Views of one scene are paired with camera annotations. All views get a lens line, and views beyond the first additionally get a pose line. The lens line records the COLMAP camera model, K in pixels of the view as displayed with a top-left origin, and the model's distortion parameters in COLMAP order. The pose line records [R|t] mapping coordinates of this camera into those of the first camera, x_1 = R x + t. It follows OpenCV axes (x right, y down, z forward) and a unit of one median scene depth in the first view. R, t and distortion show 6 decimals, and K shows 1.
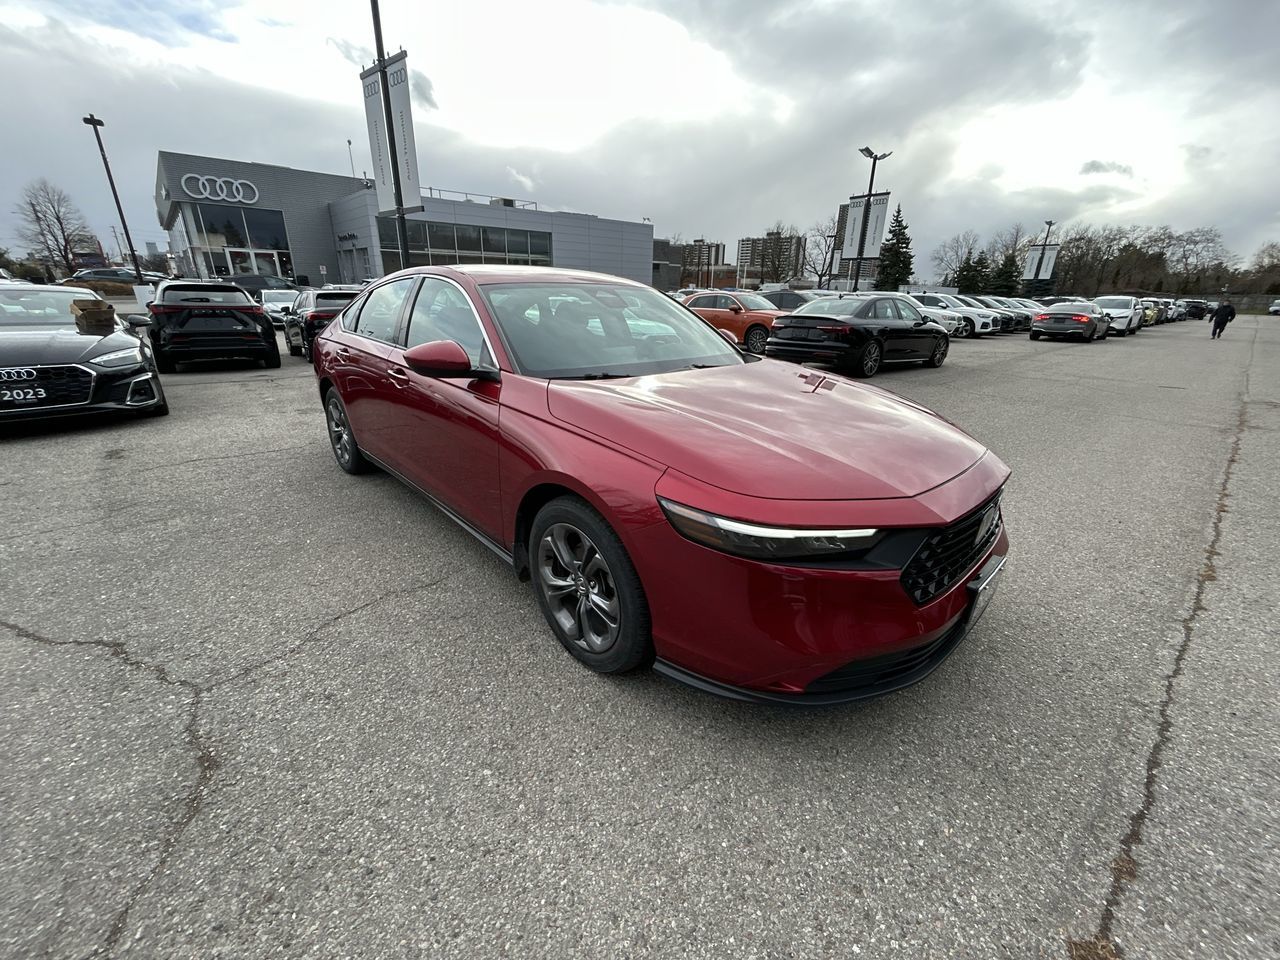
lens RADIAL K [[511.7, 0, 637.3], [0, 511.7, 485.8], [0, 0, 1]] dist [-0.002258, -0.000100]
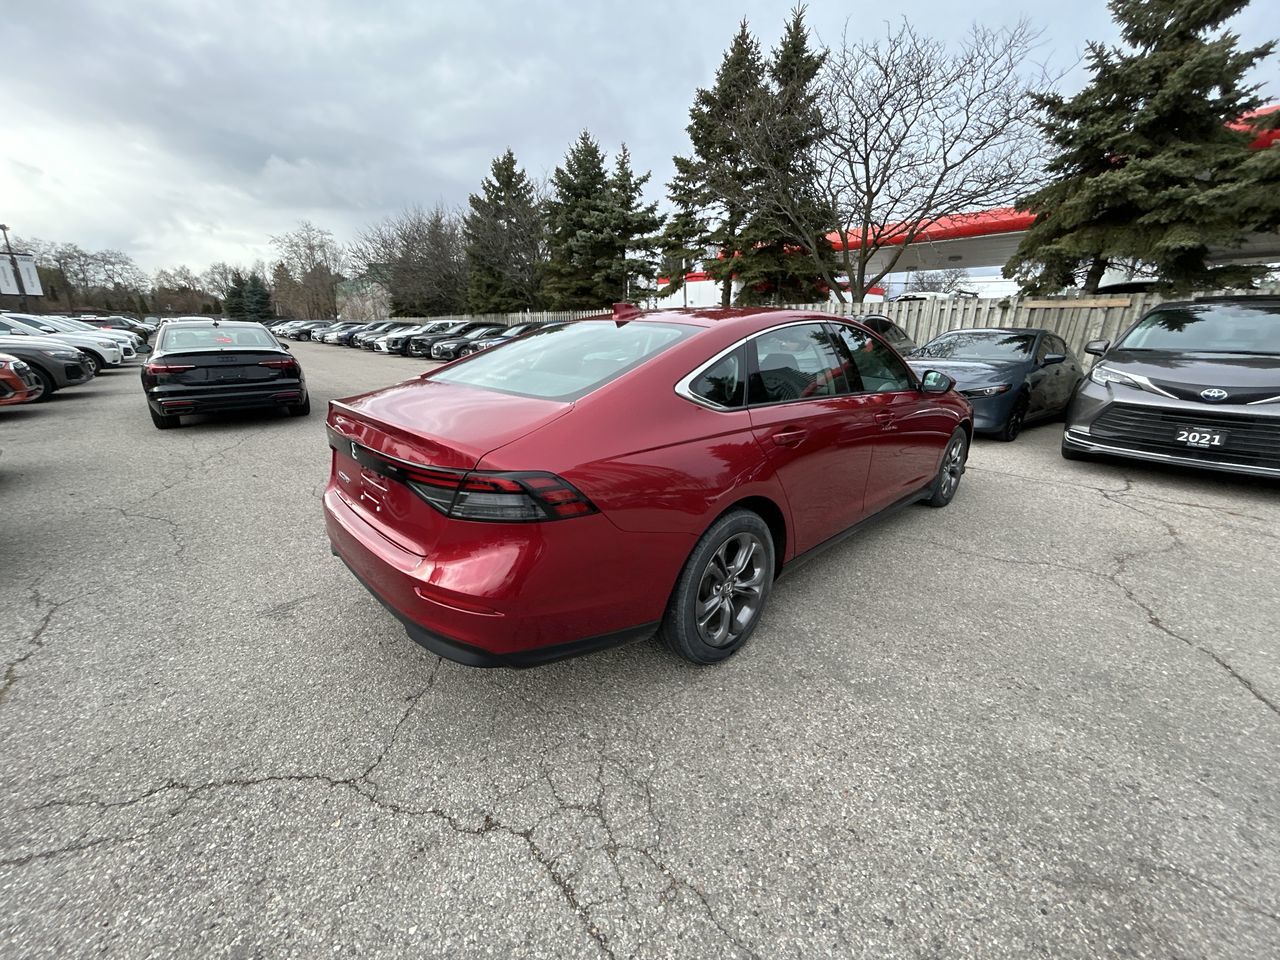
lens RADIAL K [[515.5, 0, 637.5], [0, 515.5, 477.8], [0, 0, 1]] dist [-0.001586, 0.000455]
pose [[-0.007910, -0.296229, 0.955084, -0.079583], [0.340885, 0.897105, 0.281069, -0.030049], [-0.940072, 0.327797, 0.093884, 0.073927]]
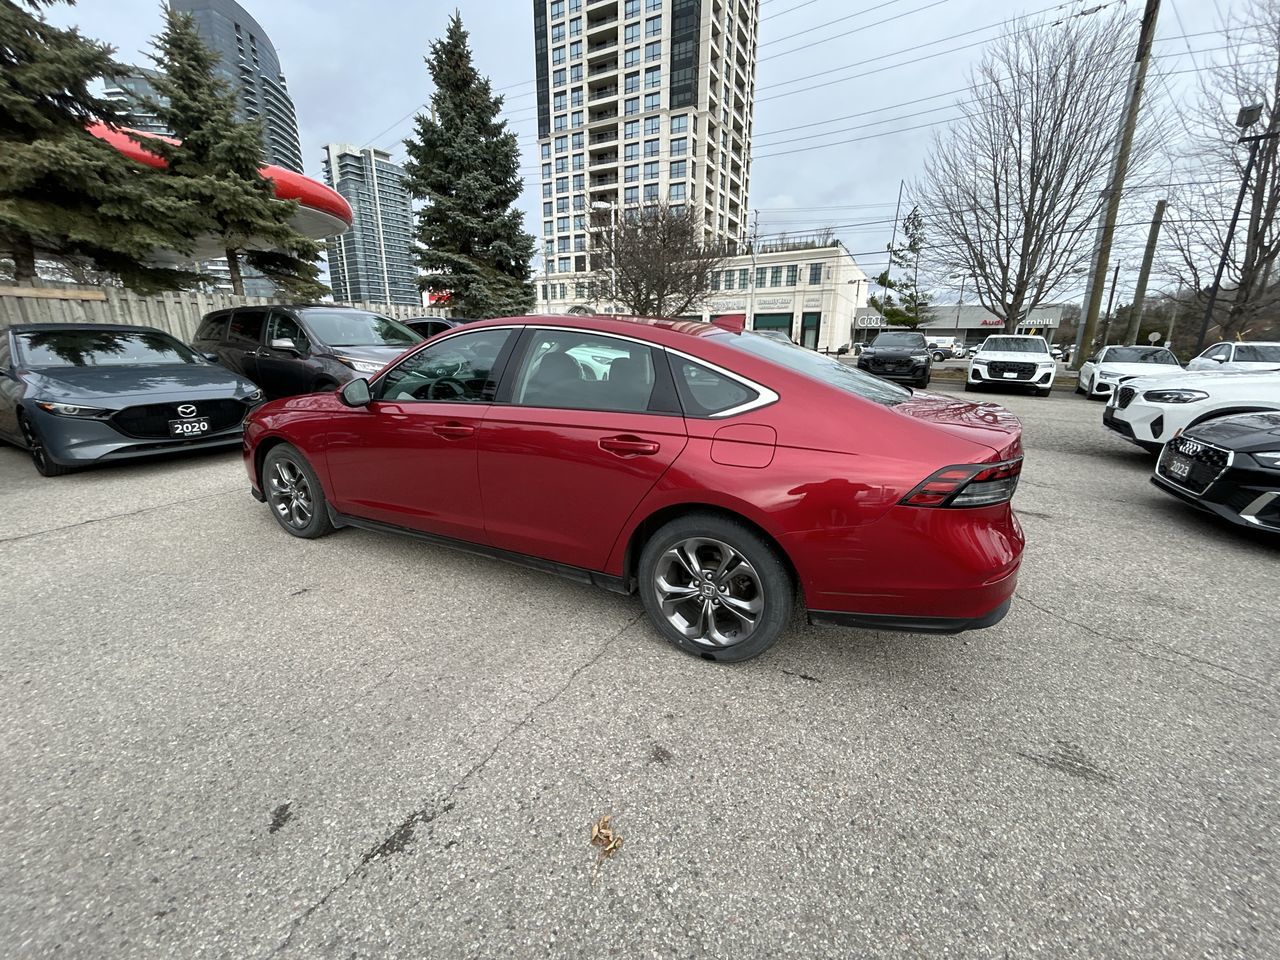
lens RADIAL K [[515.5, 0, 637.5], [0, 515.5, 477.8], [0, 0, 1]] dist [-0.001586, 0.000455]
pose [[-0.940198, 0.059430, -0.335403, 0.001882], [-0.147848, 0.815873, 0.559010, -0.046263], [0.306869, 0.575169, -0.758296, 0.121465]]
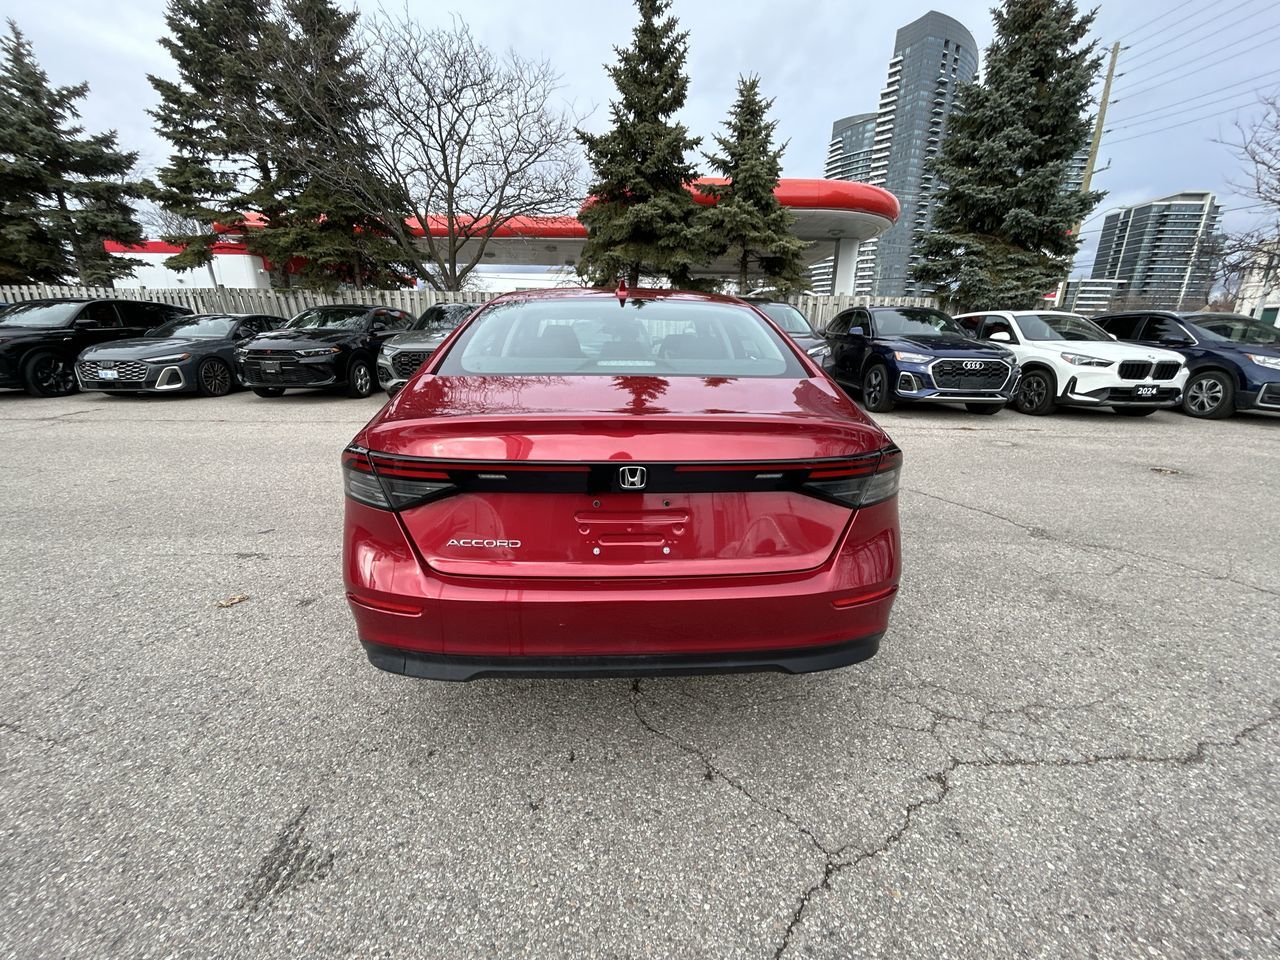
lens RADIAL K [[515.5, 0, 637.5], [0, 515.5, 477.8], [0, 0, 1]] dist [-0.001586, 0.000455]
pose [[-0.759934, -0.211437, 0.614650, -0.059270], [0.202339, 0.821682, 0.532821, -0.041292], [-0.617705, 0.529276, -0.581642, 0.109543]]
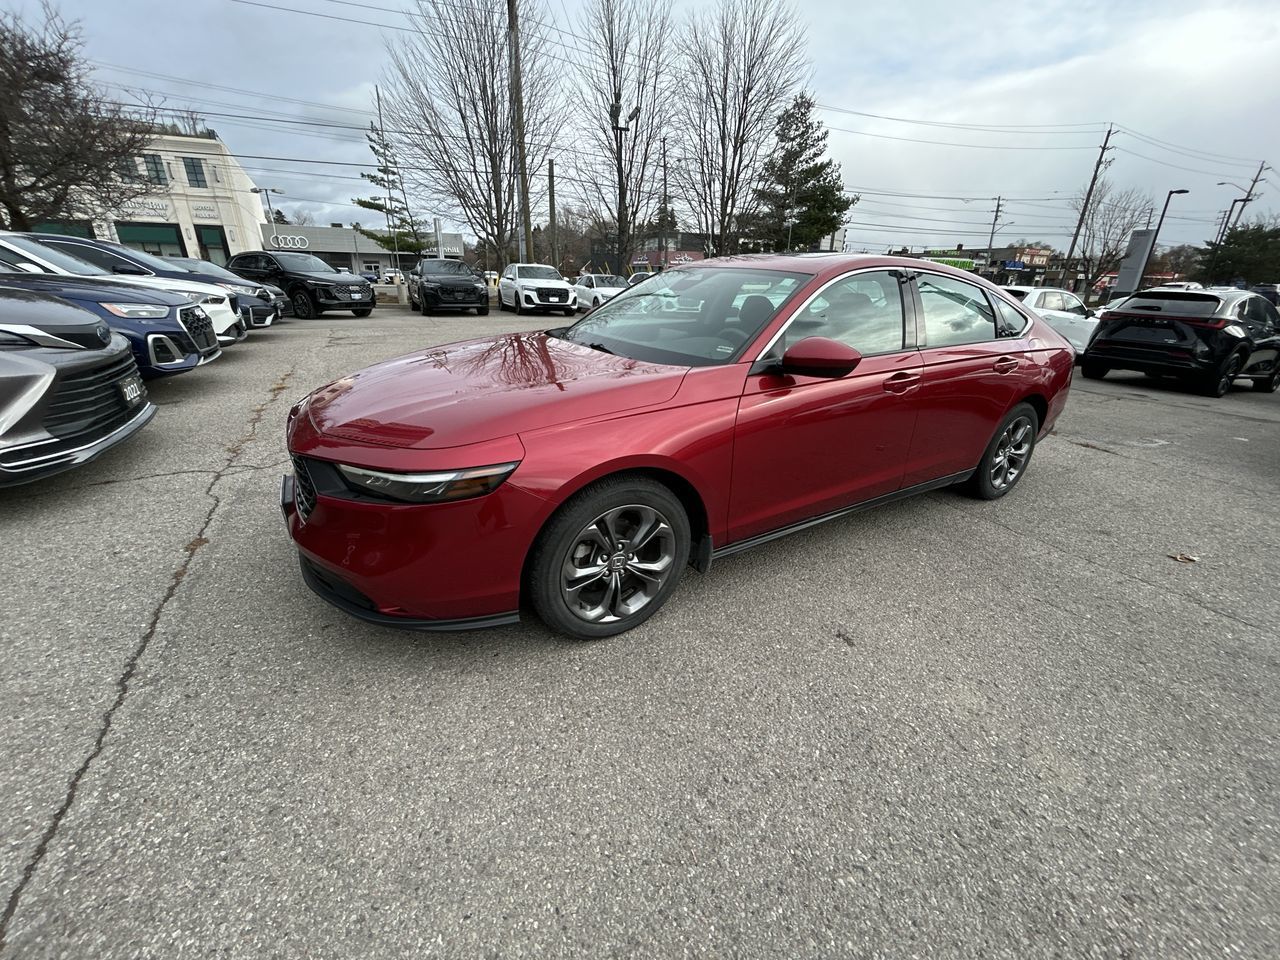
lens RADIAL K [[518.5, 0, 639.1], [0, 518.5, 474.0], [0, 0, 1]] dist [-0.000101, 0.000707]
pose [[-0.205624, 0.327031, -0.922372, 0.053781], [-0.375000, 0.844240, 0.382928, -0.021279], [0.903932, 0.424629, -0.050959, 0.058964]]
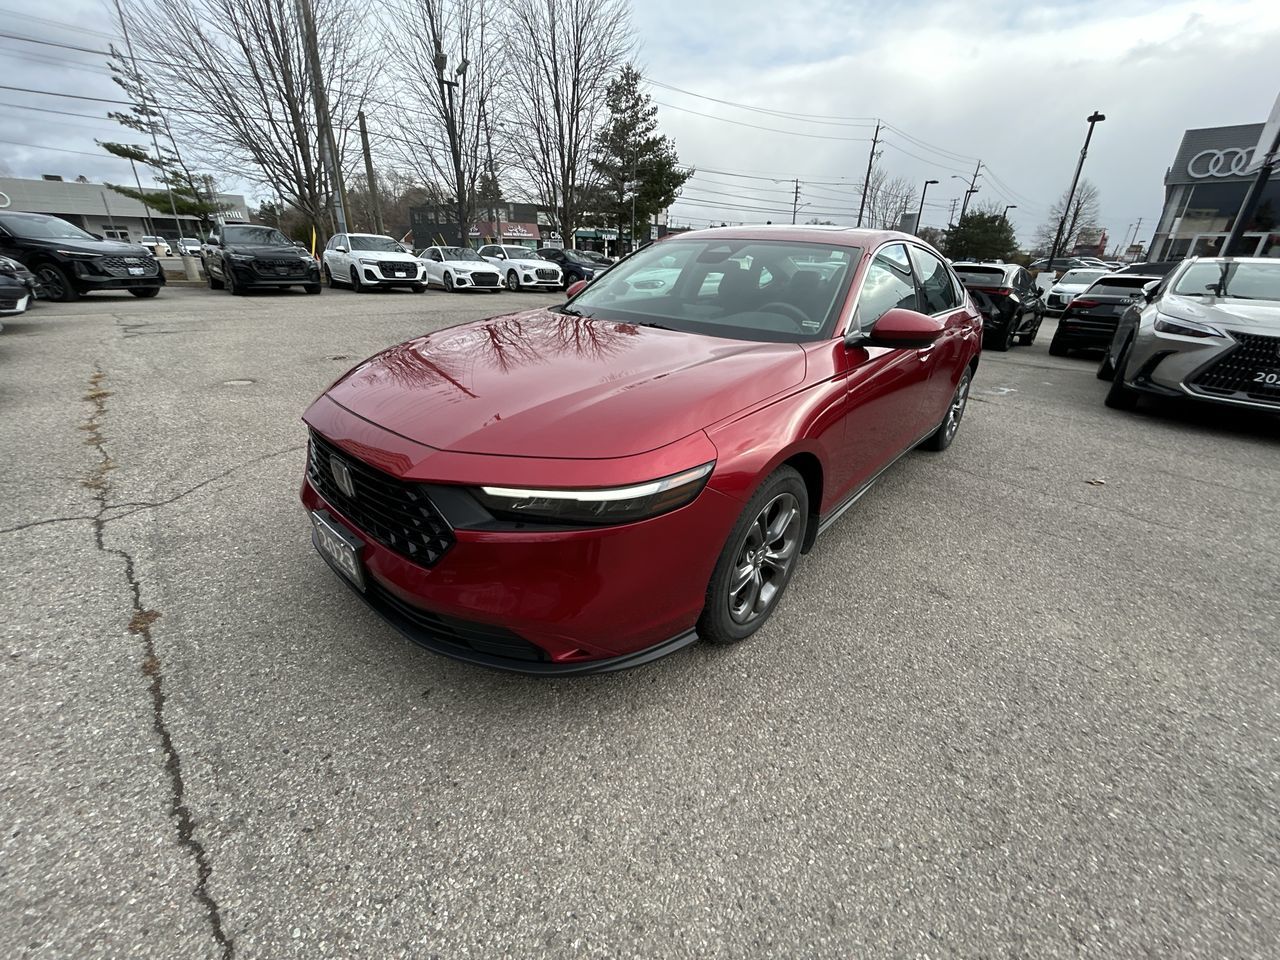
lens RADIAL K [[518.5, 0, 639.1], [0, 518.5, 474.0], [0, 0, 1]] dist [-0.000101, 0.000707]
pose [[0.094855, 0.373399, -0.922809, 0.051303], [-0.382214, 0.869601, 0.312581, -0.013687], [0.919193, 0.323060, 0.225204, 0.040983]]
